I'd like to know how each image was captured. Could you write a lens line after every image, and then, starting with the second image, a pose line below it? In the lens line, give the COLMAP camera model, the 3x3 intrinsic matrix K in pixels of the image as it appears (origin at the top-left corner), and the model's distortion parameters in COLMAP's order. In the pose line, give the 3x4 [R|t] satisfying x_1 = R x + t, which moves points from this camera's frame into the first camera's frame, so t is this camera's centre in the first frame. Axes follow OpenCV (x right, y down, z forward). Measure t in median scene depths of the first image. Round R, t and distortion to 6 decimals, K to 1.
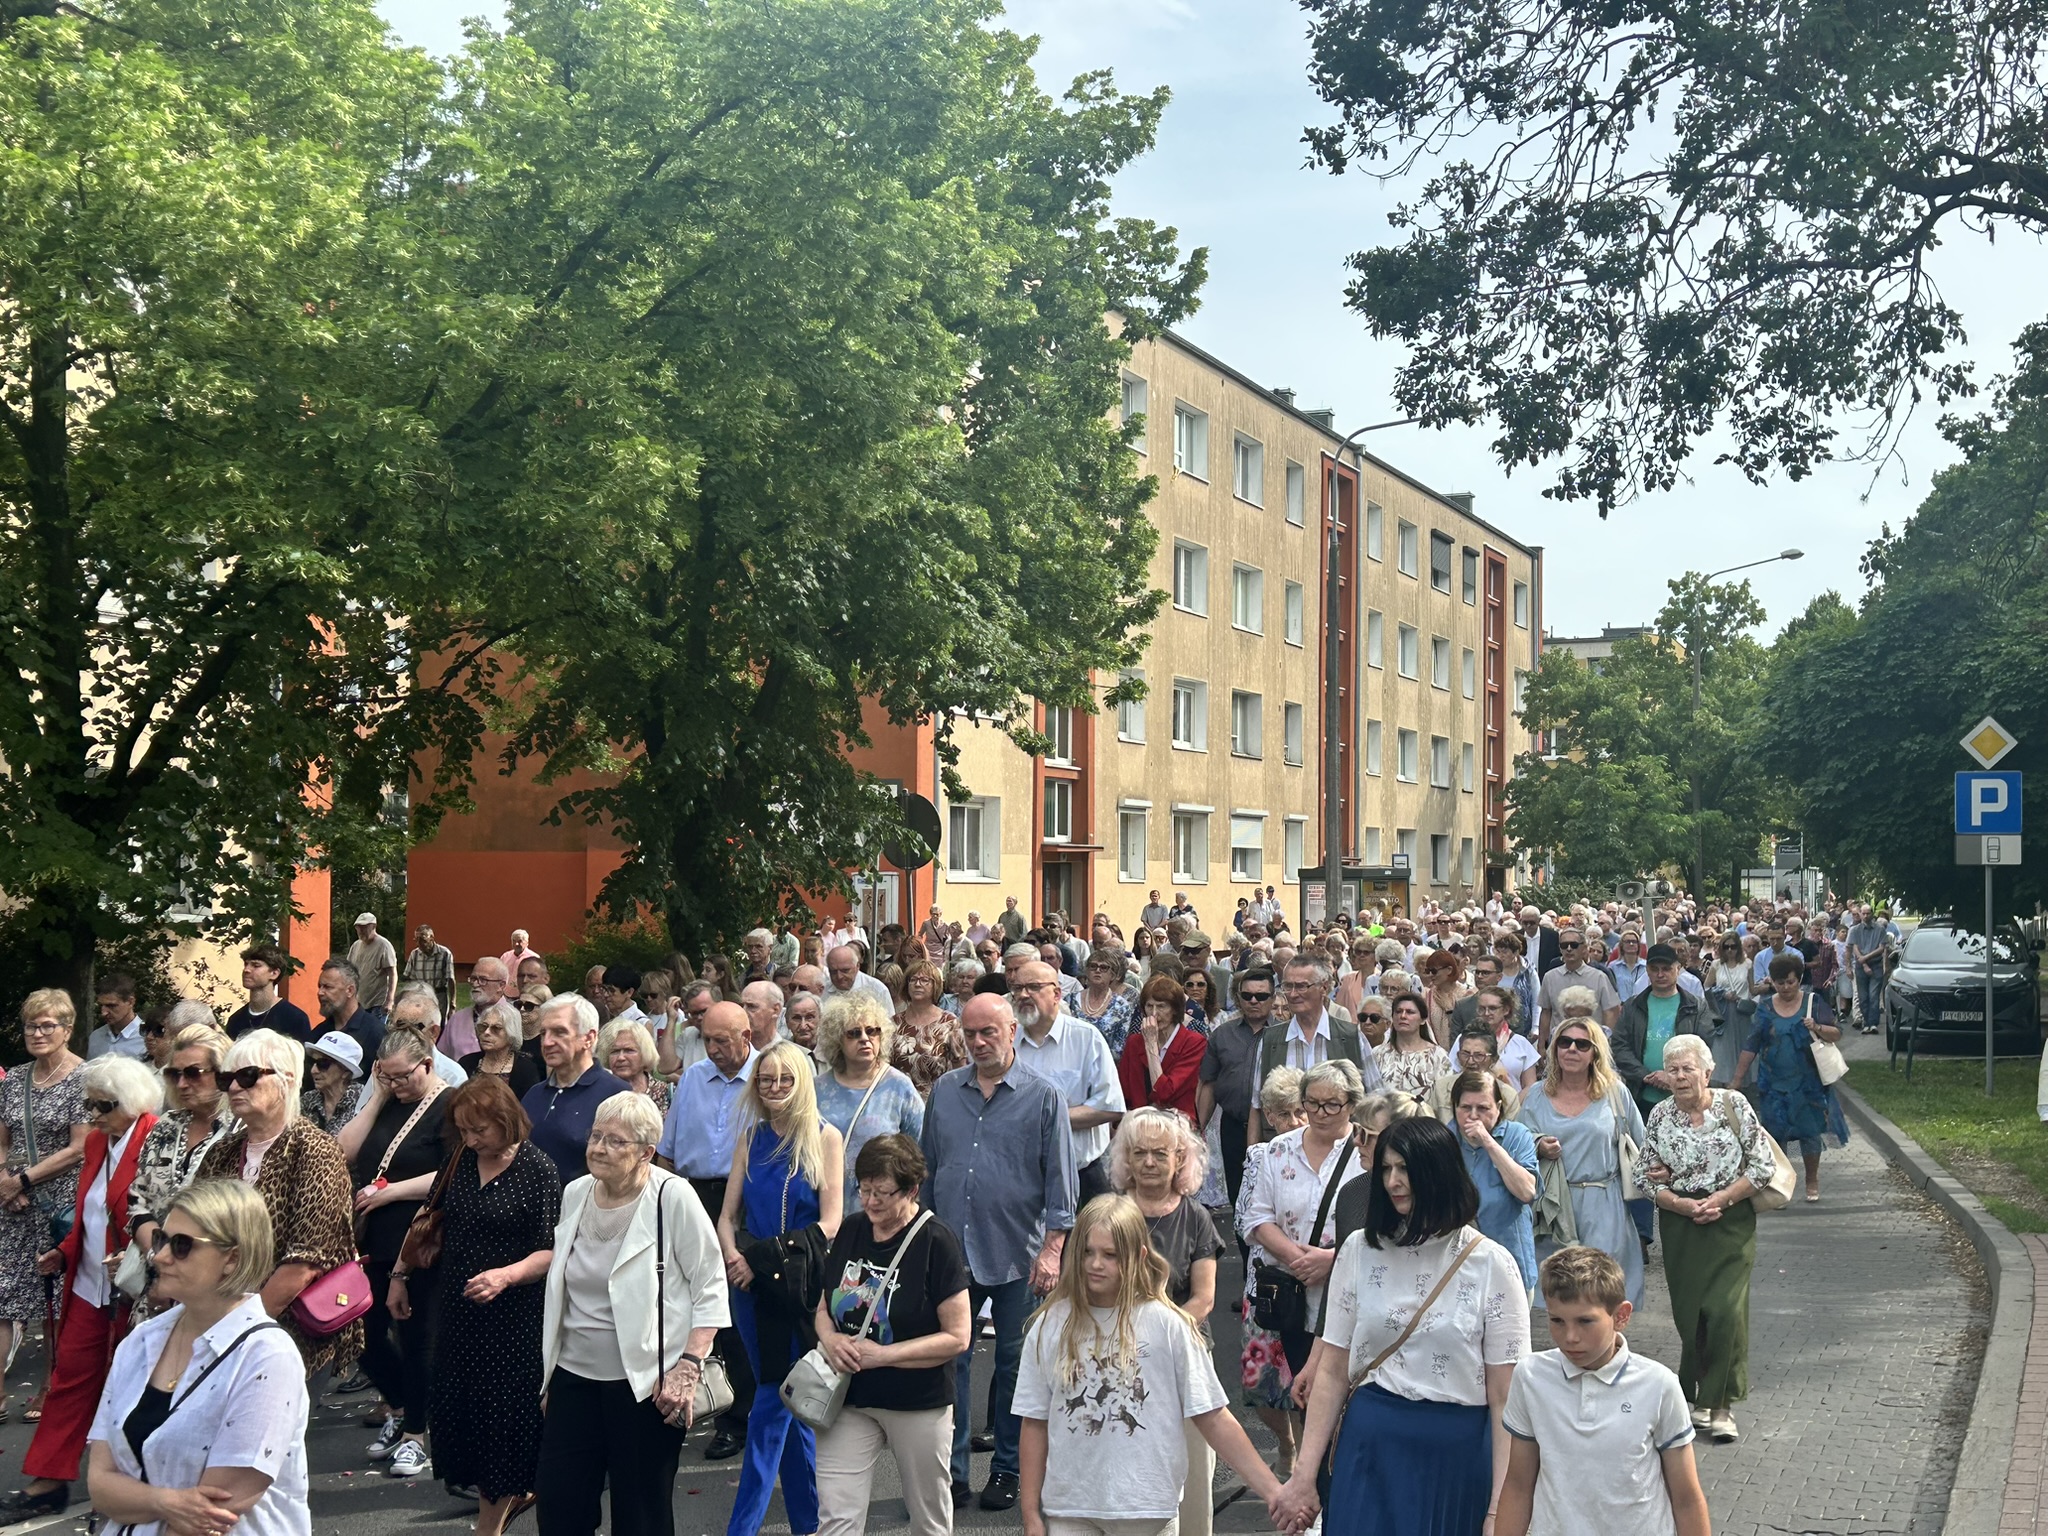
lens RADIAL K [[2619.9, 0, 1019.3], [0, 2619.9, 759.9], [0, 0, 1]] dist [0.053811, 0.000000]
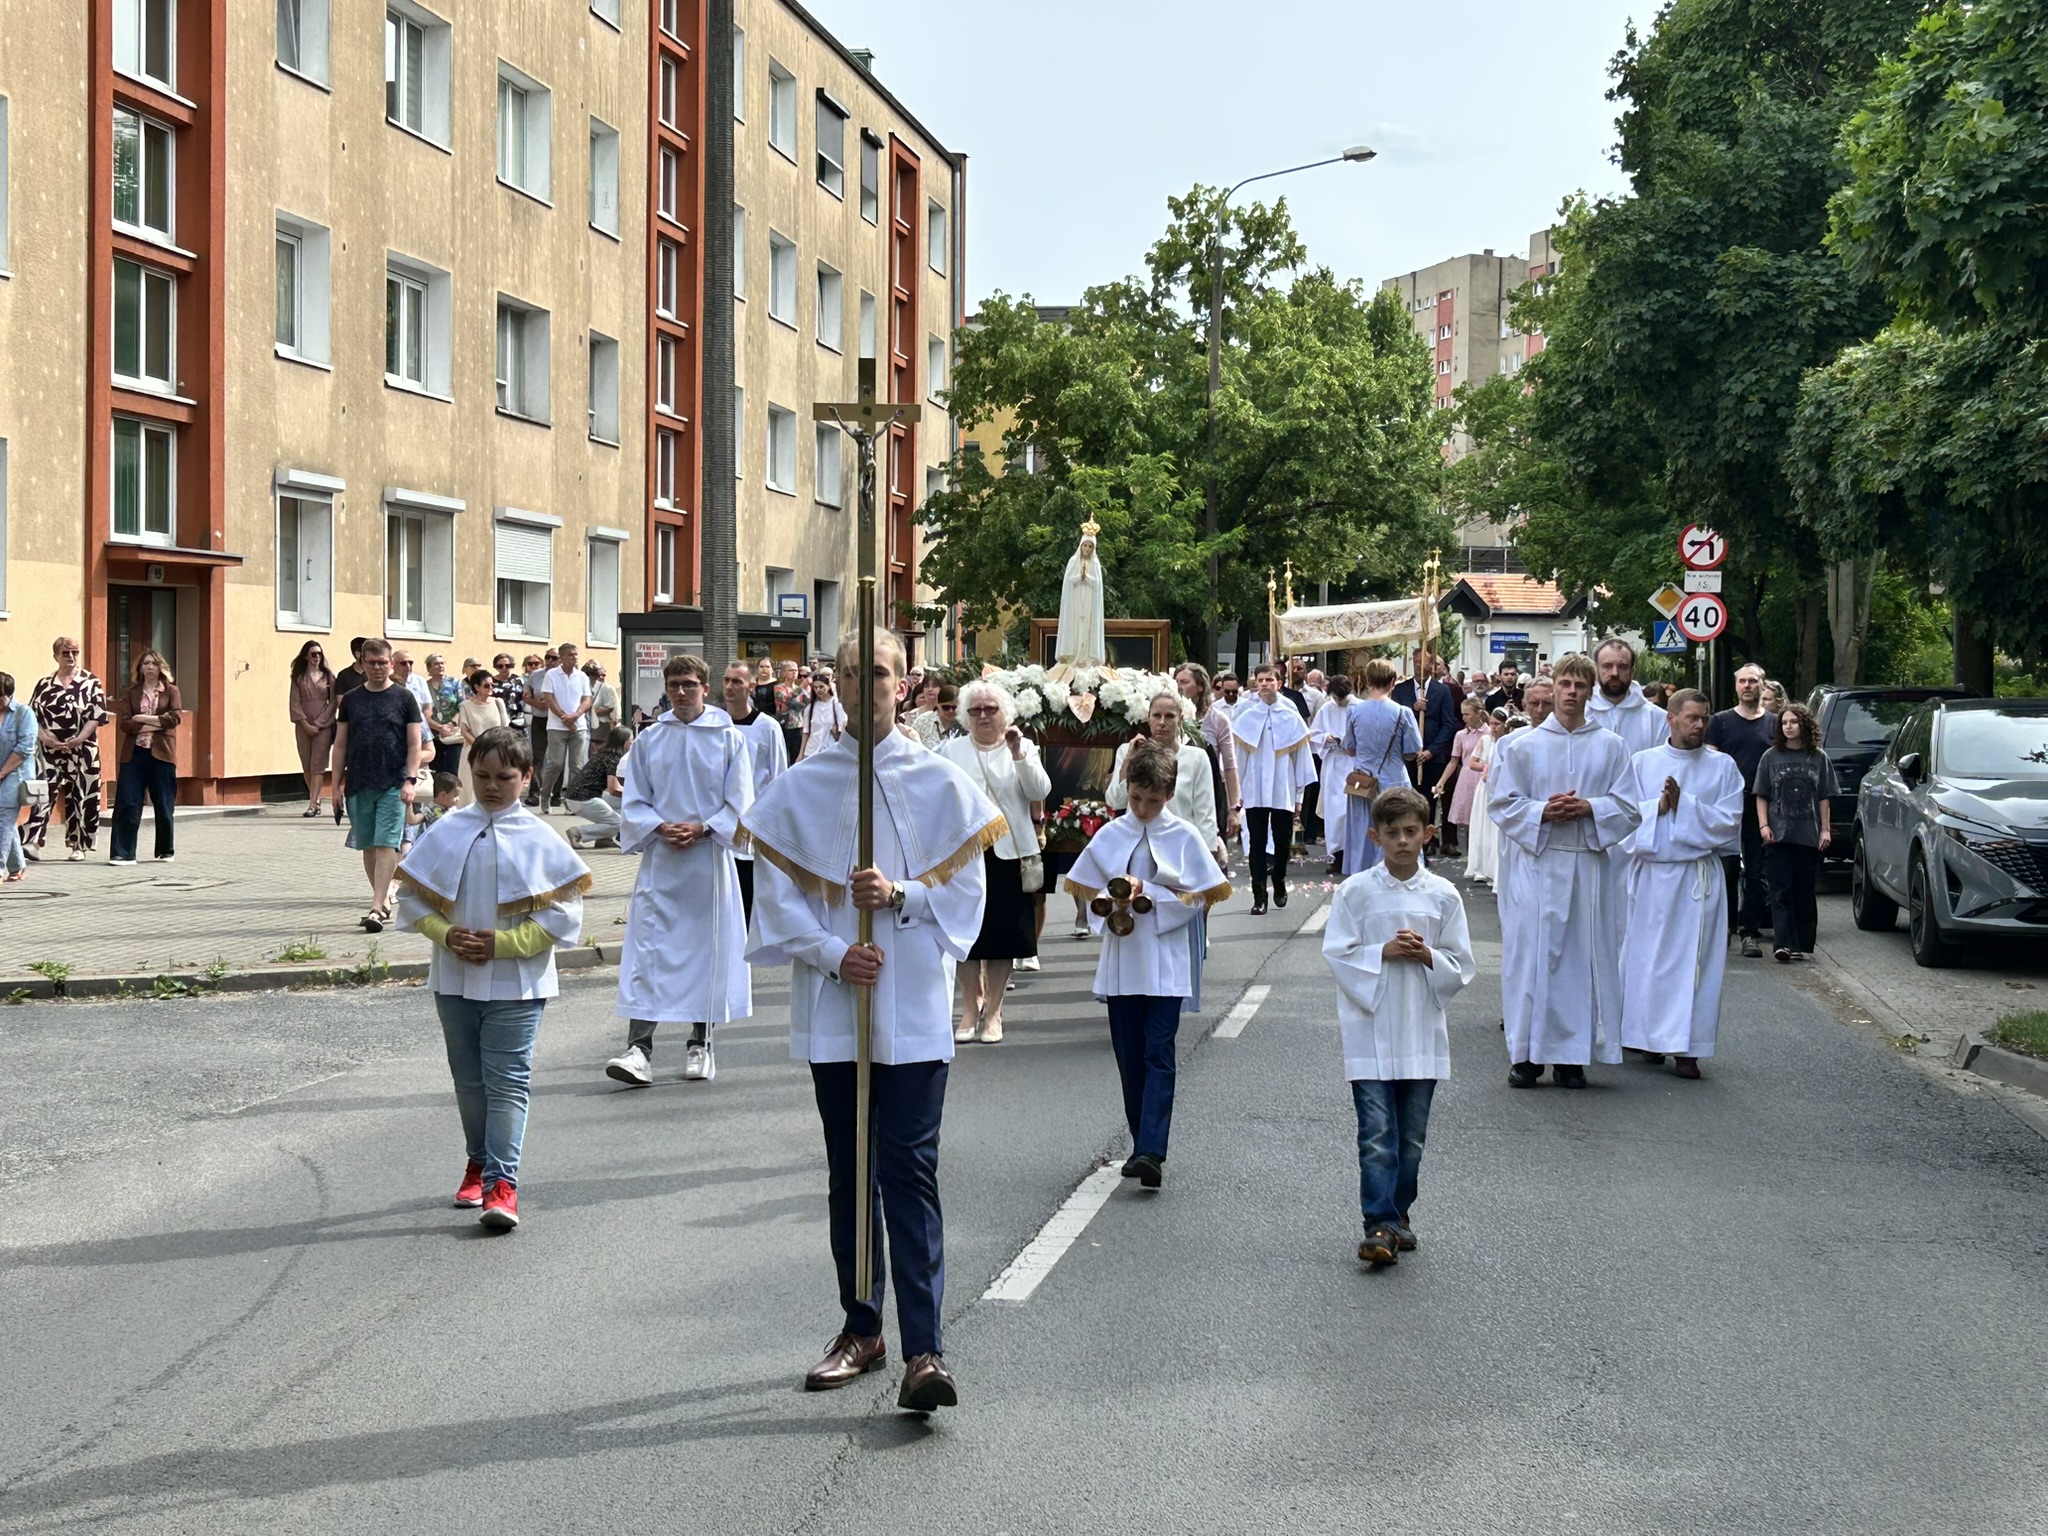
lens RADIAL K [[2863.0, 0, 1030.7], [0, 2863.0, 760.4], [0, 0, 1]] dist [0.057790, 0.000000]
pose [[0.964126, -0.004472, 0.265406, 0.027807], [-0.014000, 0.997610, 0.067668, 0.029033], [-0.265074, -0.068956, 0.961759, 0.372327]]
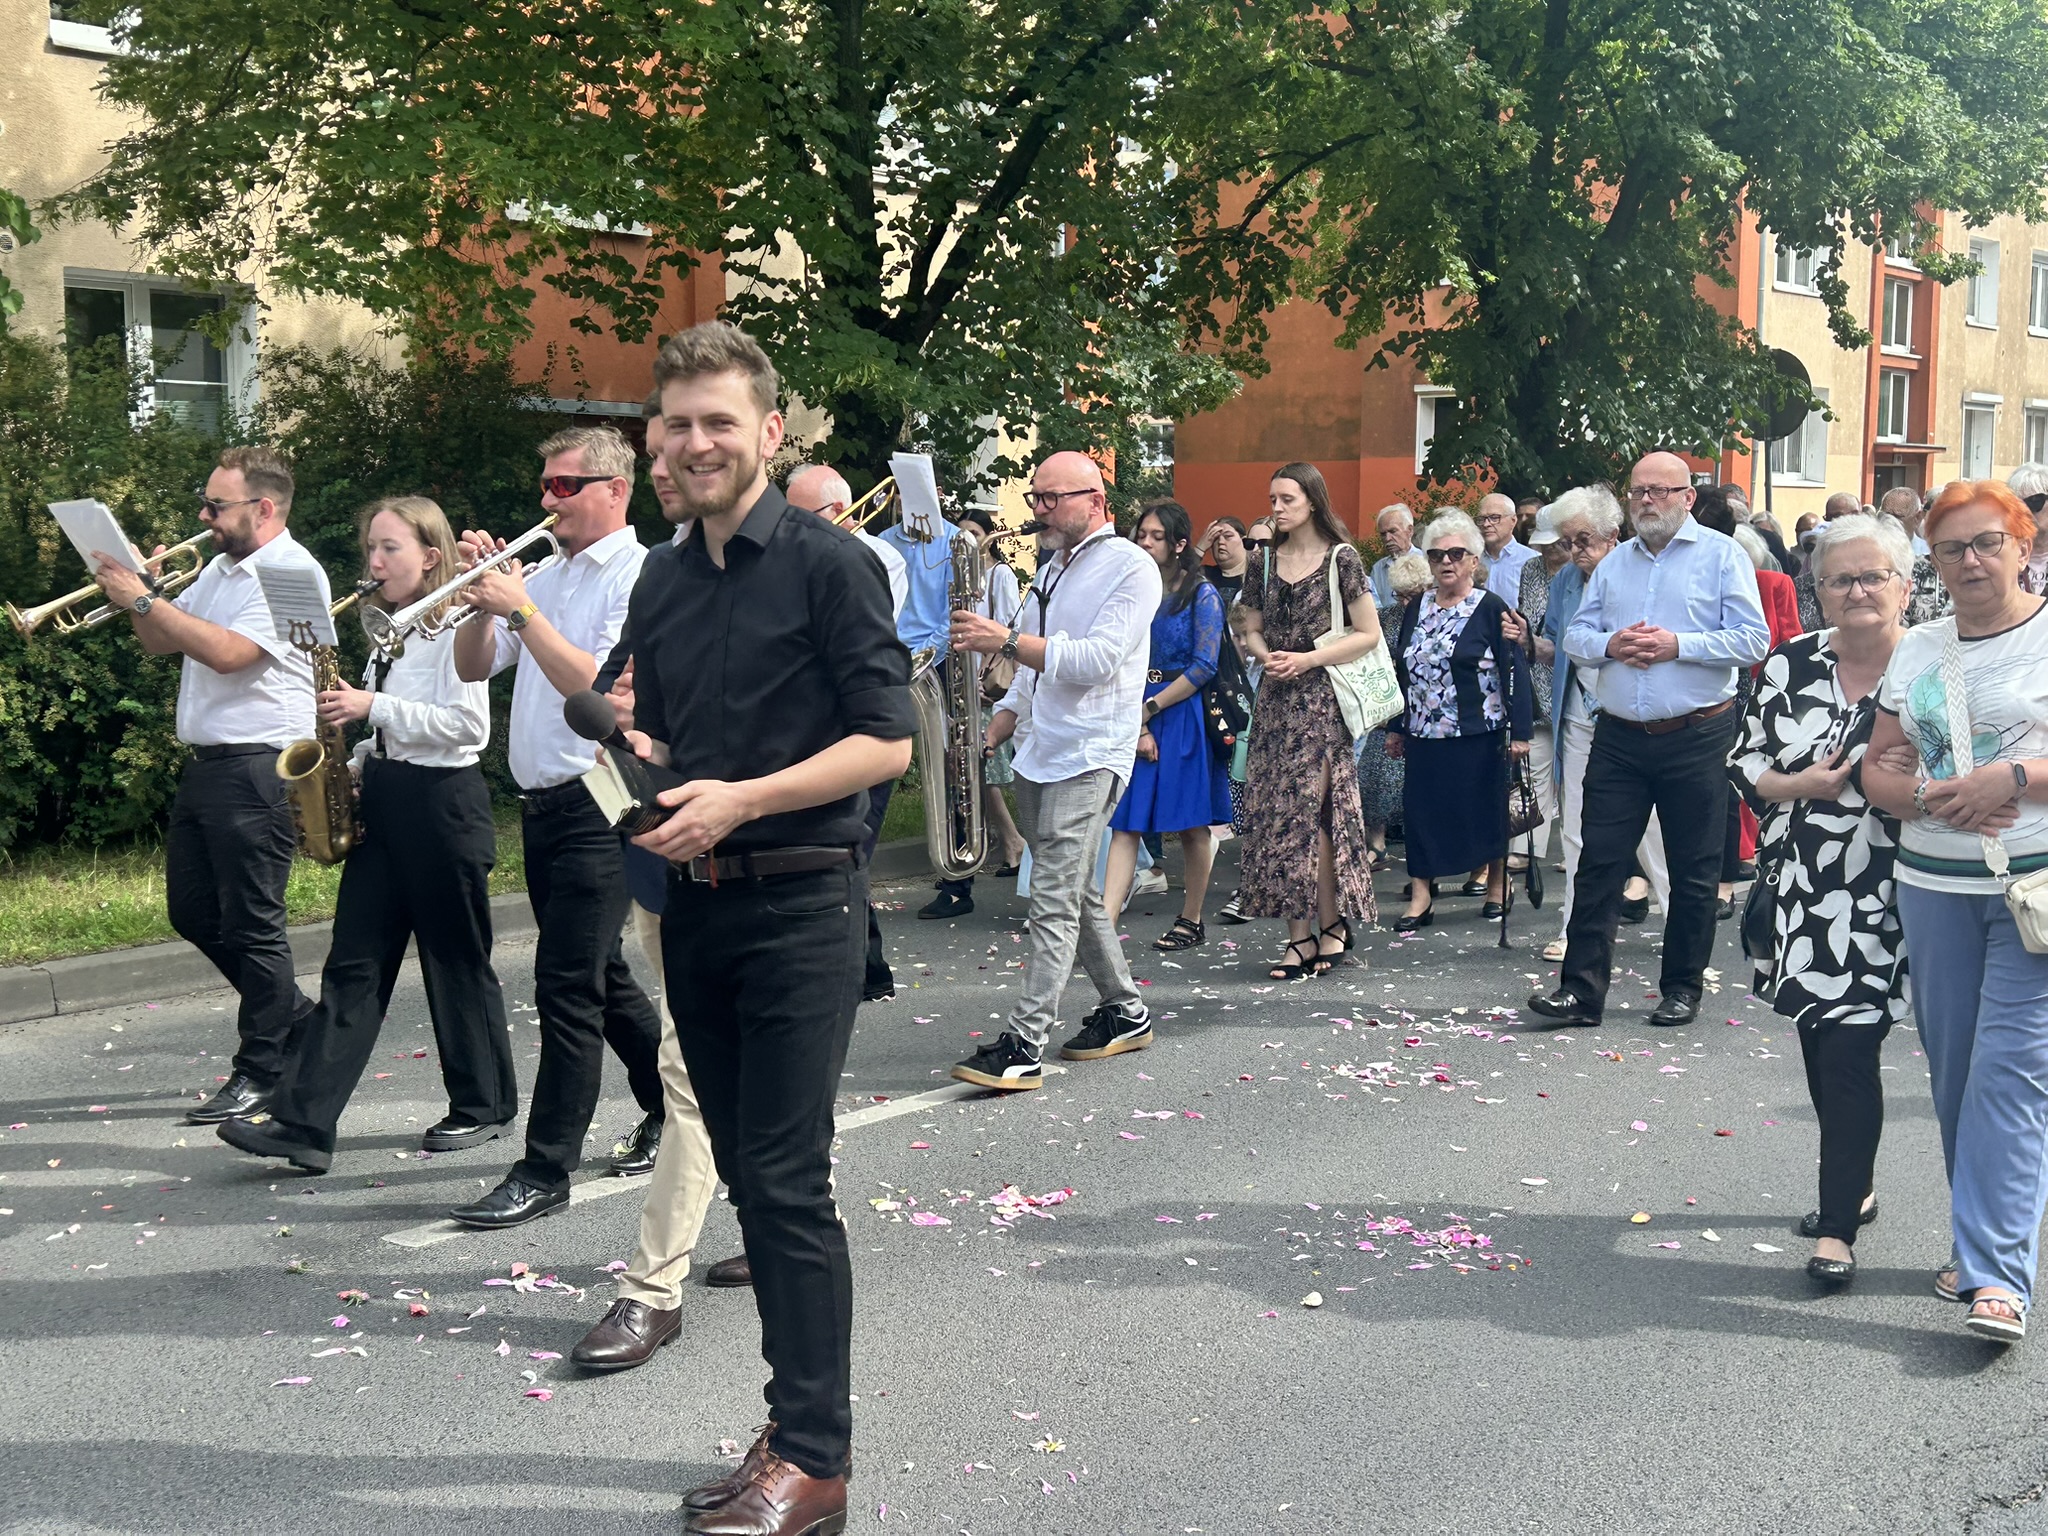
lens RADIAL K [[2619.9, 0, 1023.9], [0, 2619.9, 779.5], [0, 0, 1]] dist [0.053811, 0.000000]
pose [[0.964531, 0.016681, -0.263442, -0.027274], [0.018960, 0.991046, 0.132171, 0.018500], [0.263288, -0.132478, 0.955578, 0.057144]]
